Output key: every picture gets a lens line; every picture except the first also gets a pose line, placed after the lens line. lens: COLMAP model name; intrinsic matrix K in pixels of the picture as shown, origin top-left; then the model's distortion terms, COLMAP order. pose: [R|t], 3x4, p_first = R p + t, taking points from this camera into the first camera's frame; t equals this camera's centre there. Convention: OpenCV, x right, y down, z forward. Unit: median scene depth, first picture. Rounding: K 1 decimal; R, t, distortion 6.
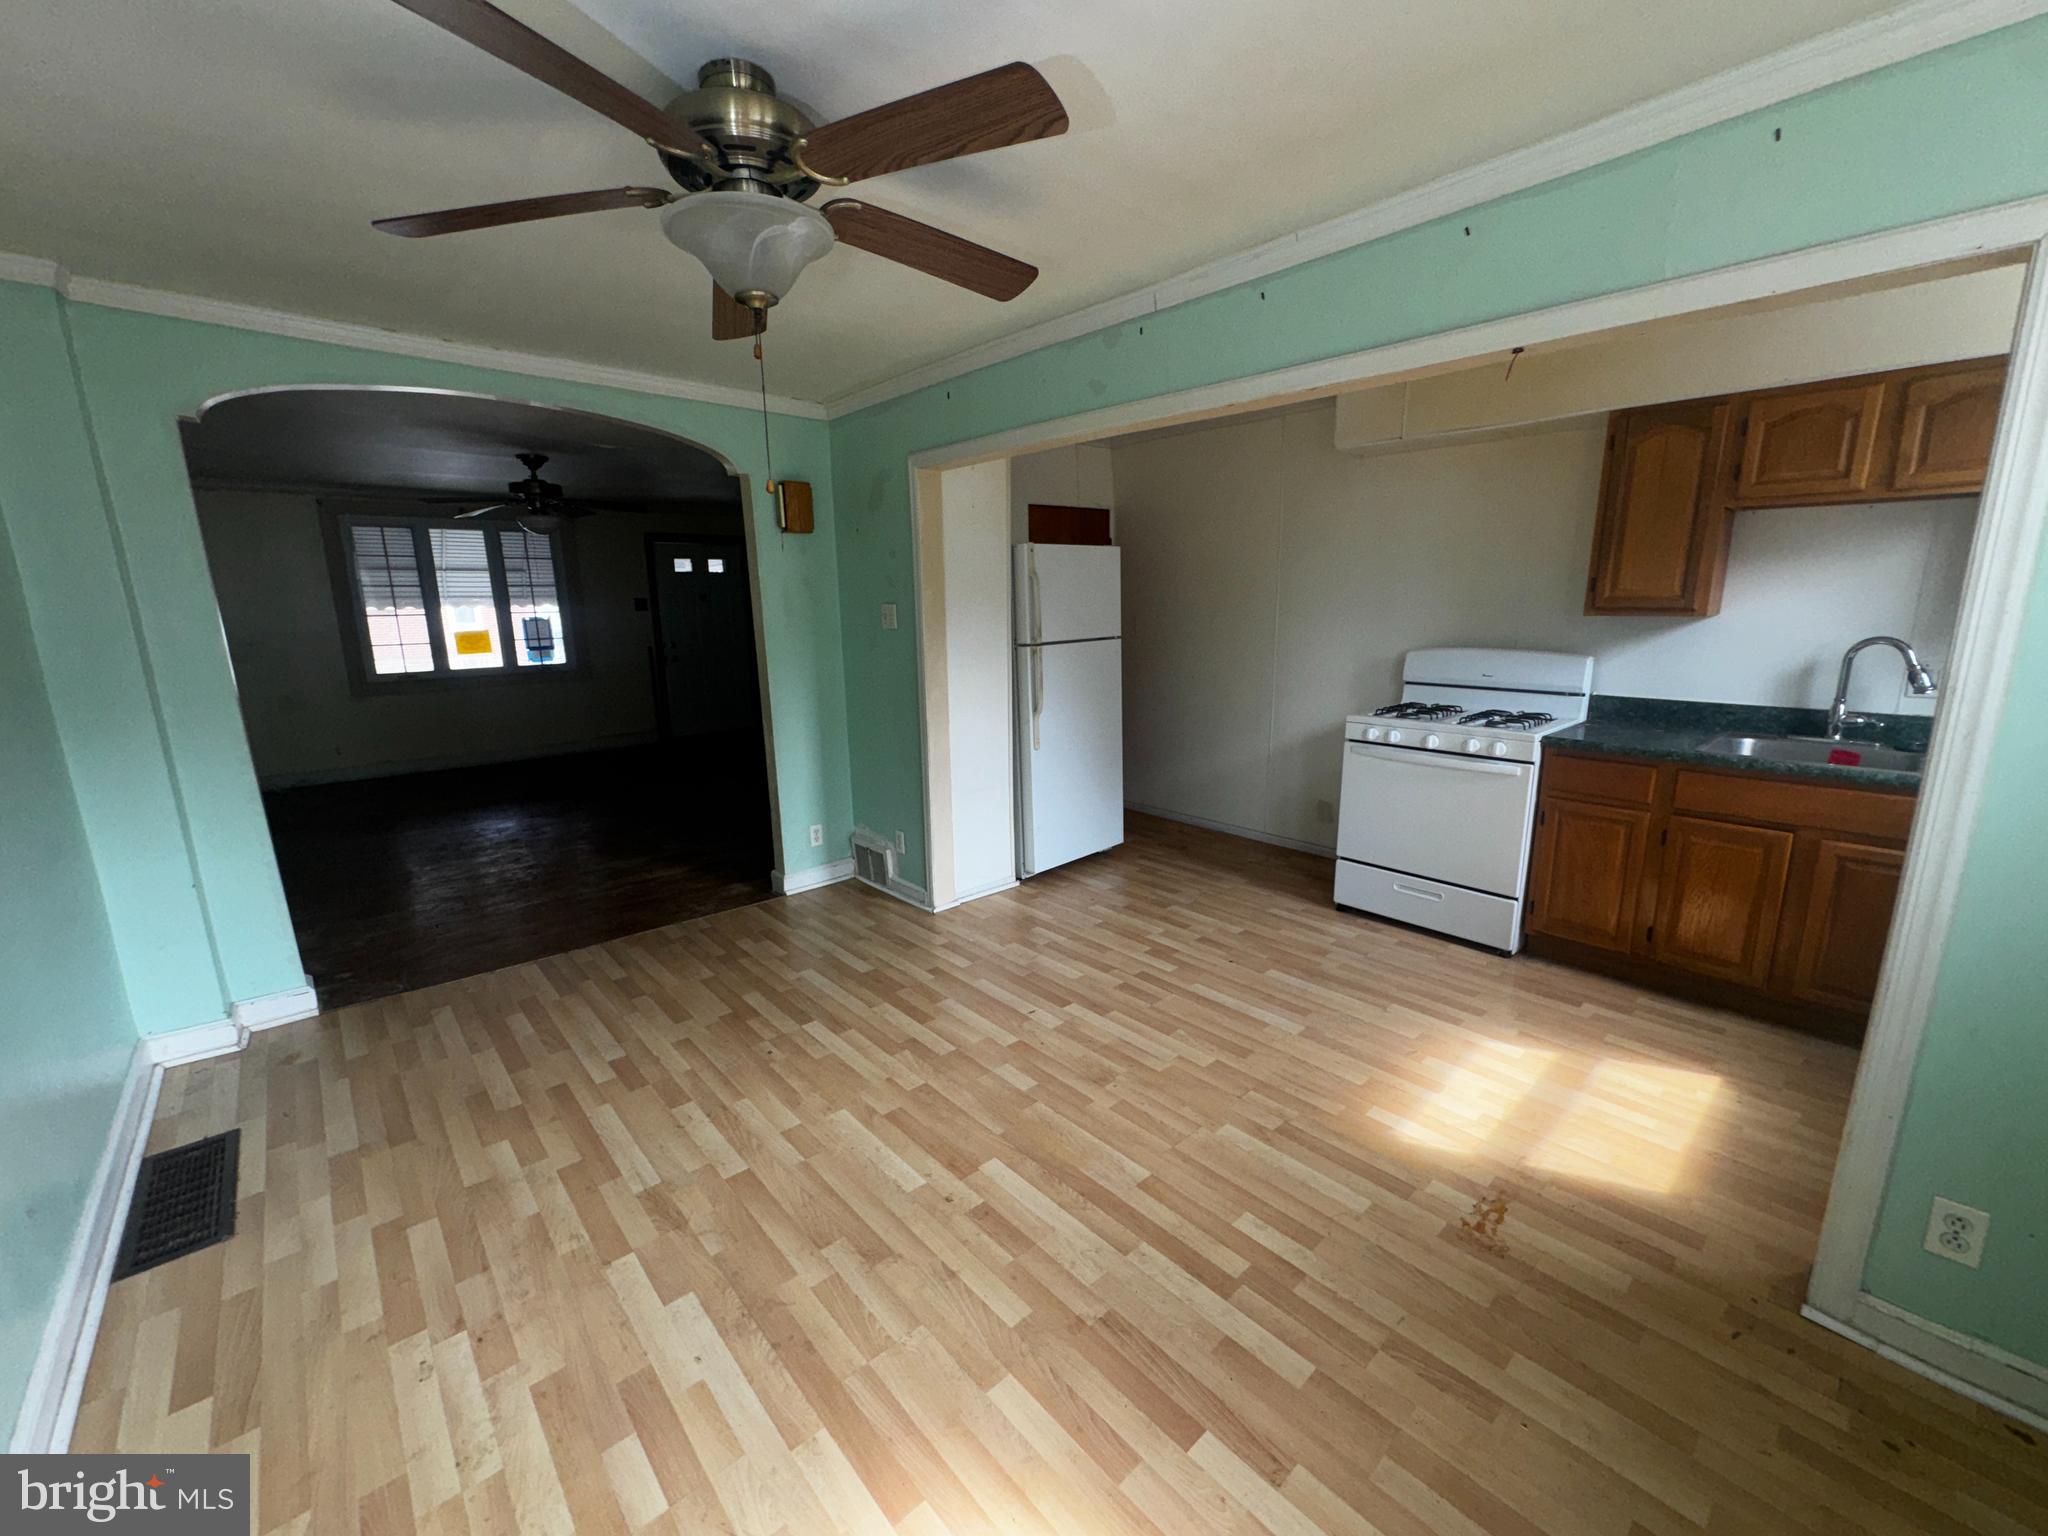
lens RADIAL K [[821.5, 0, 1020.4], [0, 821.5, 767.3], [0, 0, 1]] dist [-0.002786, 0.000099]
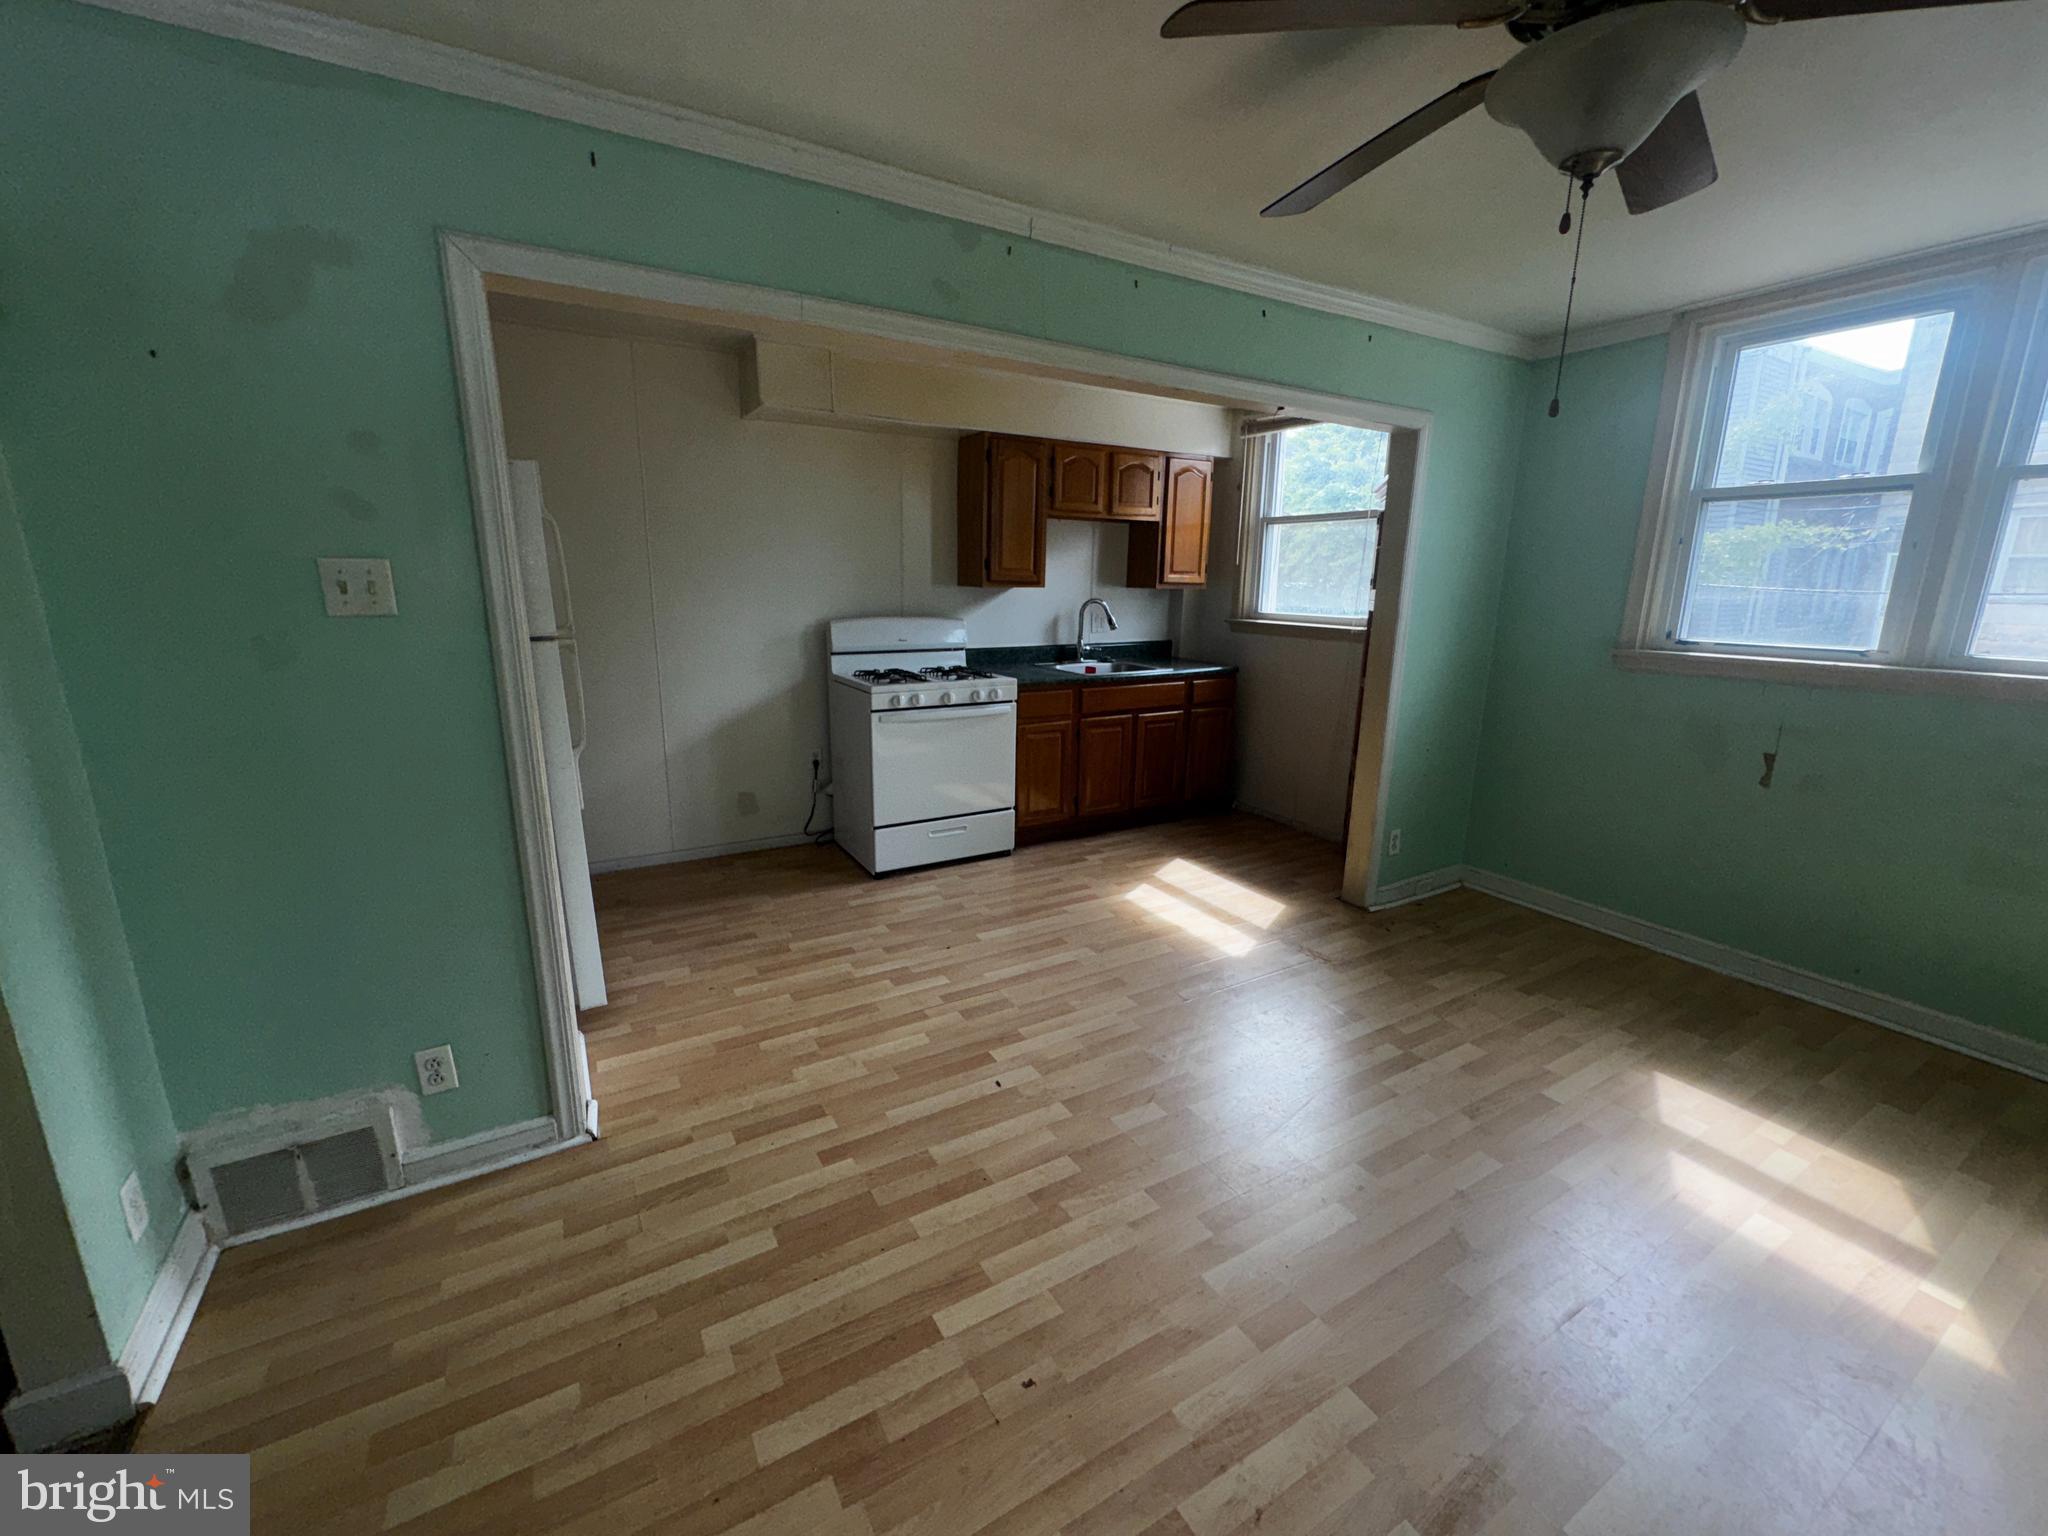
lens RADIAL K [[821.5, 0, 1020.4], [0, 821.5, 767.3], [0, 0, 1]] dist [-0.002786, 0.000099]
pose [[0.199884, -0.206905, 0.957725, -0.637707], [0.185847, 0.967712, 0.170275, -0.122619], [-0.962033, 0.143955, 0.231883, 0.702621]]
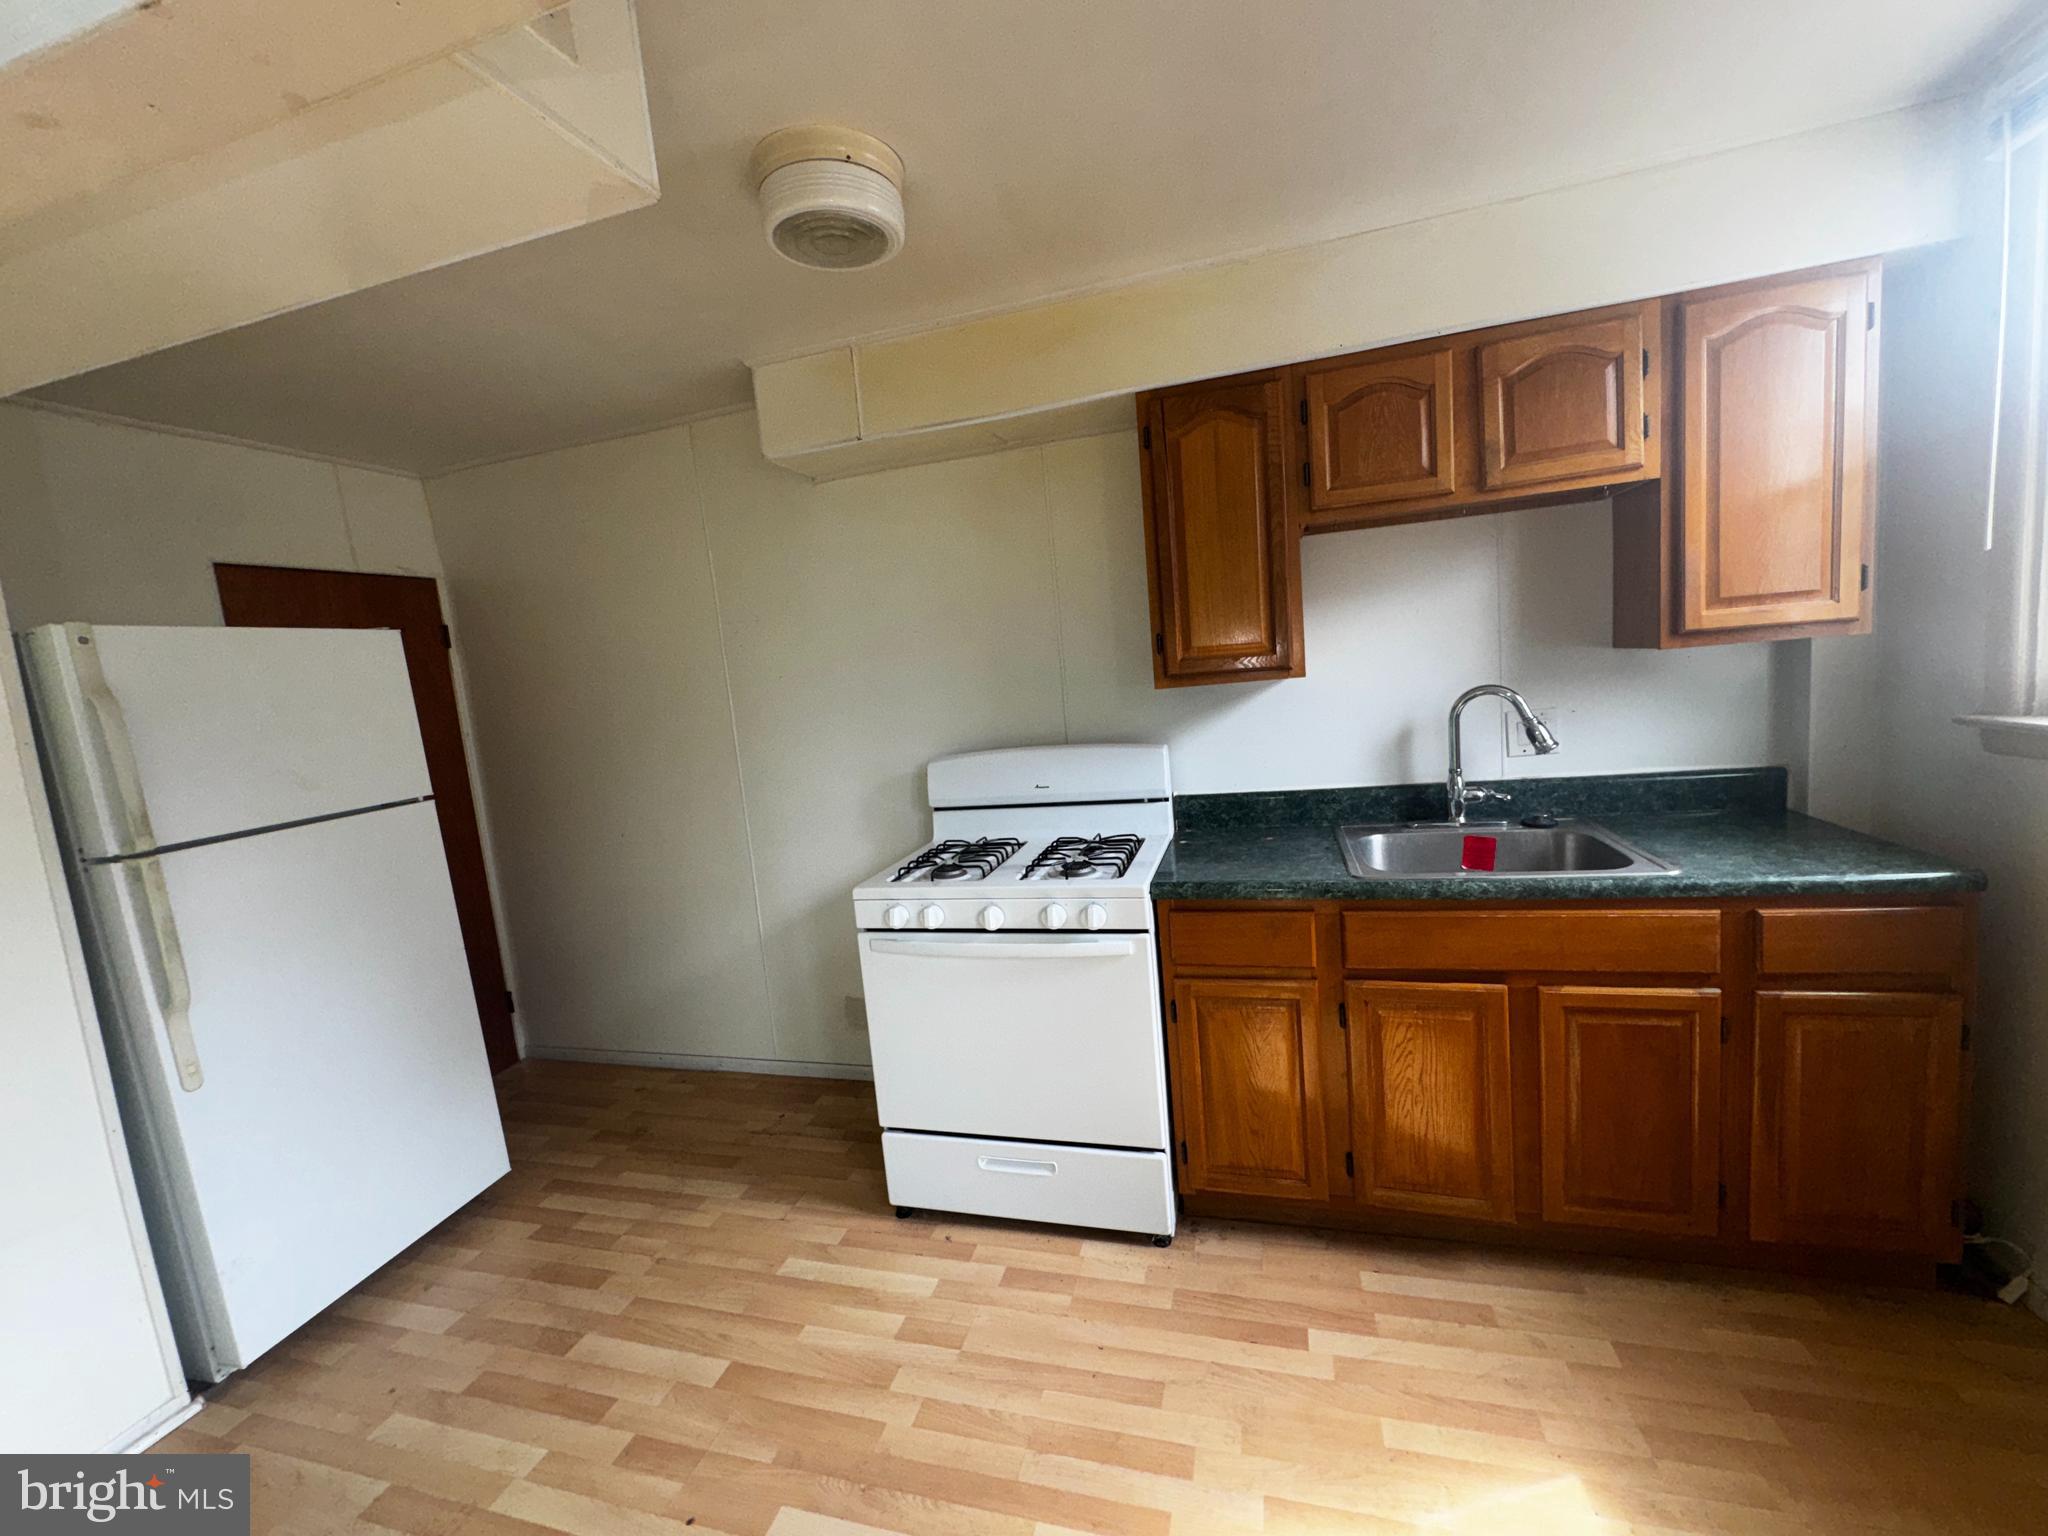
lens RADIAL K [[821.5, 0, 1020.4], [0, 821.5, 767.3], [0, 0, 1]] dist [-0.002786, 0.000099]
pose [[0.846024, -0.126153, 0.518005, 0.242138], [0.186750, 0.980168, -0.066300, -0.100946], [-0.499368, 0.152829, 0.852804, 0.505492]]
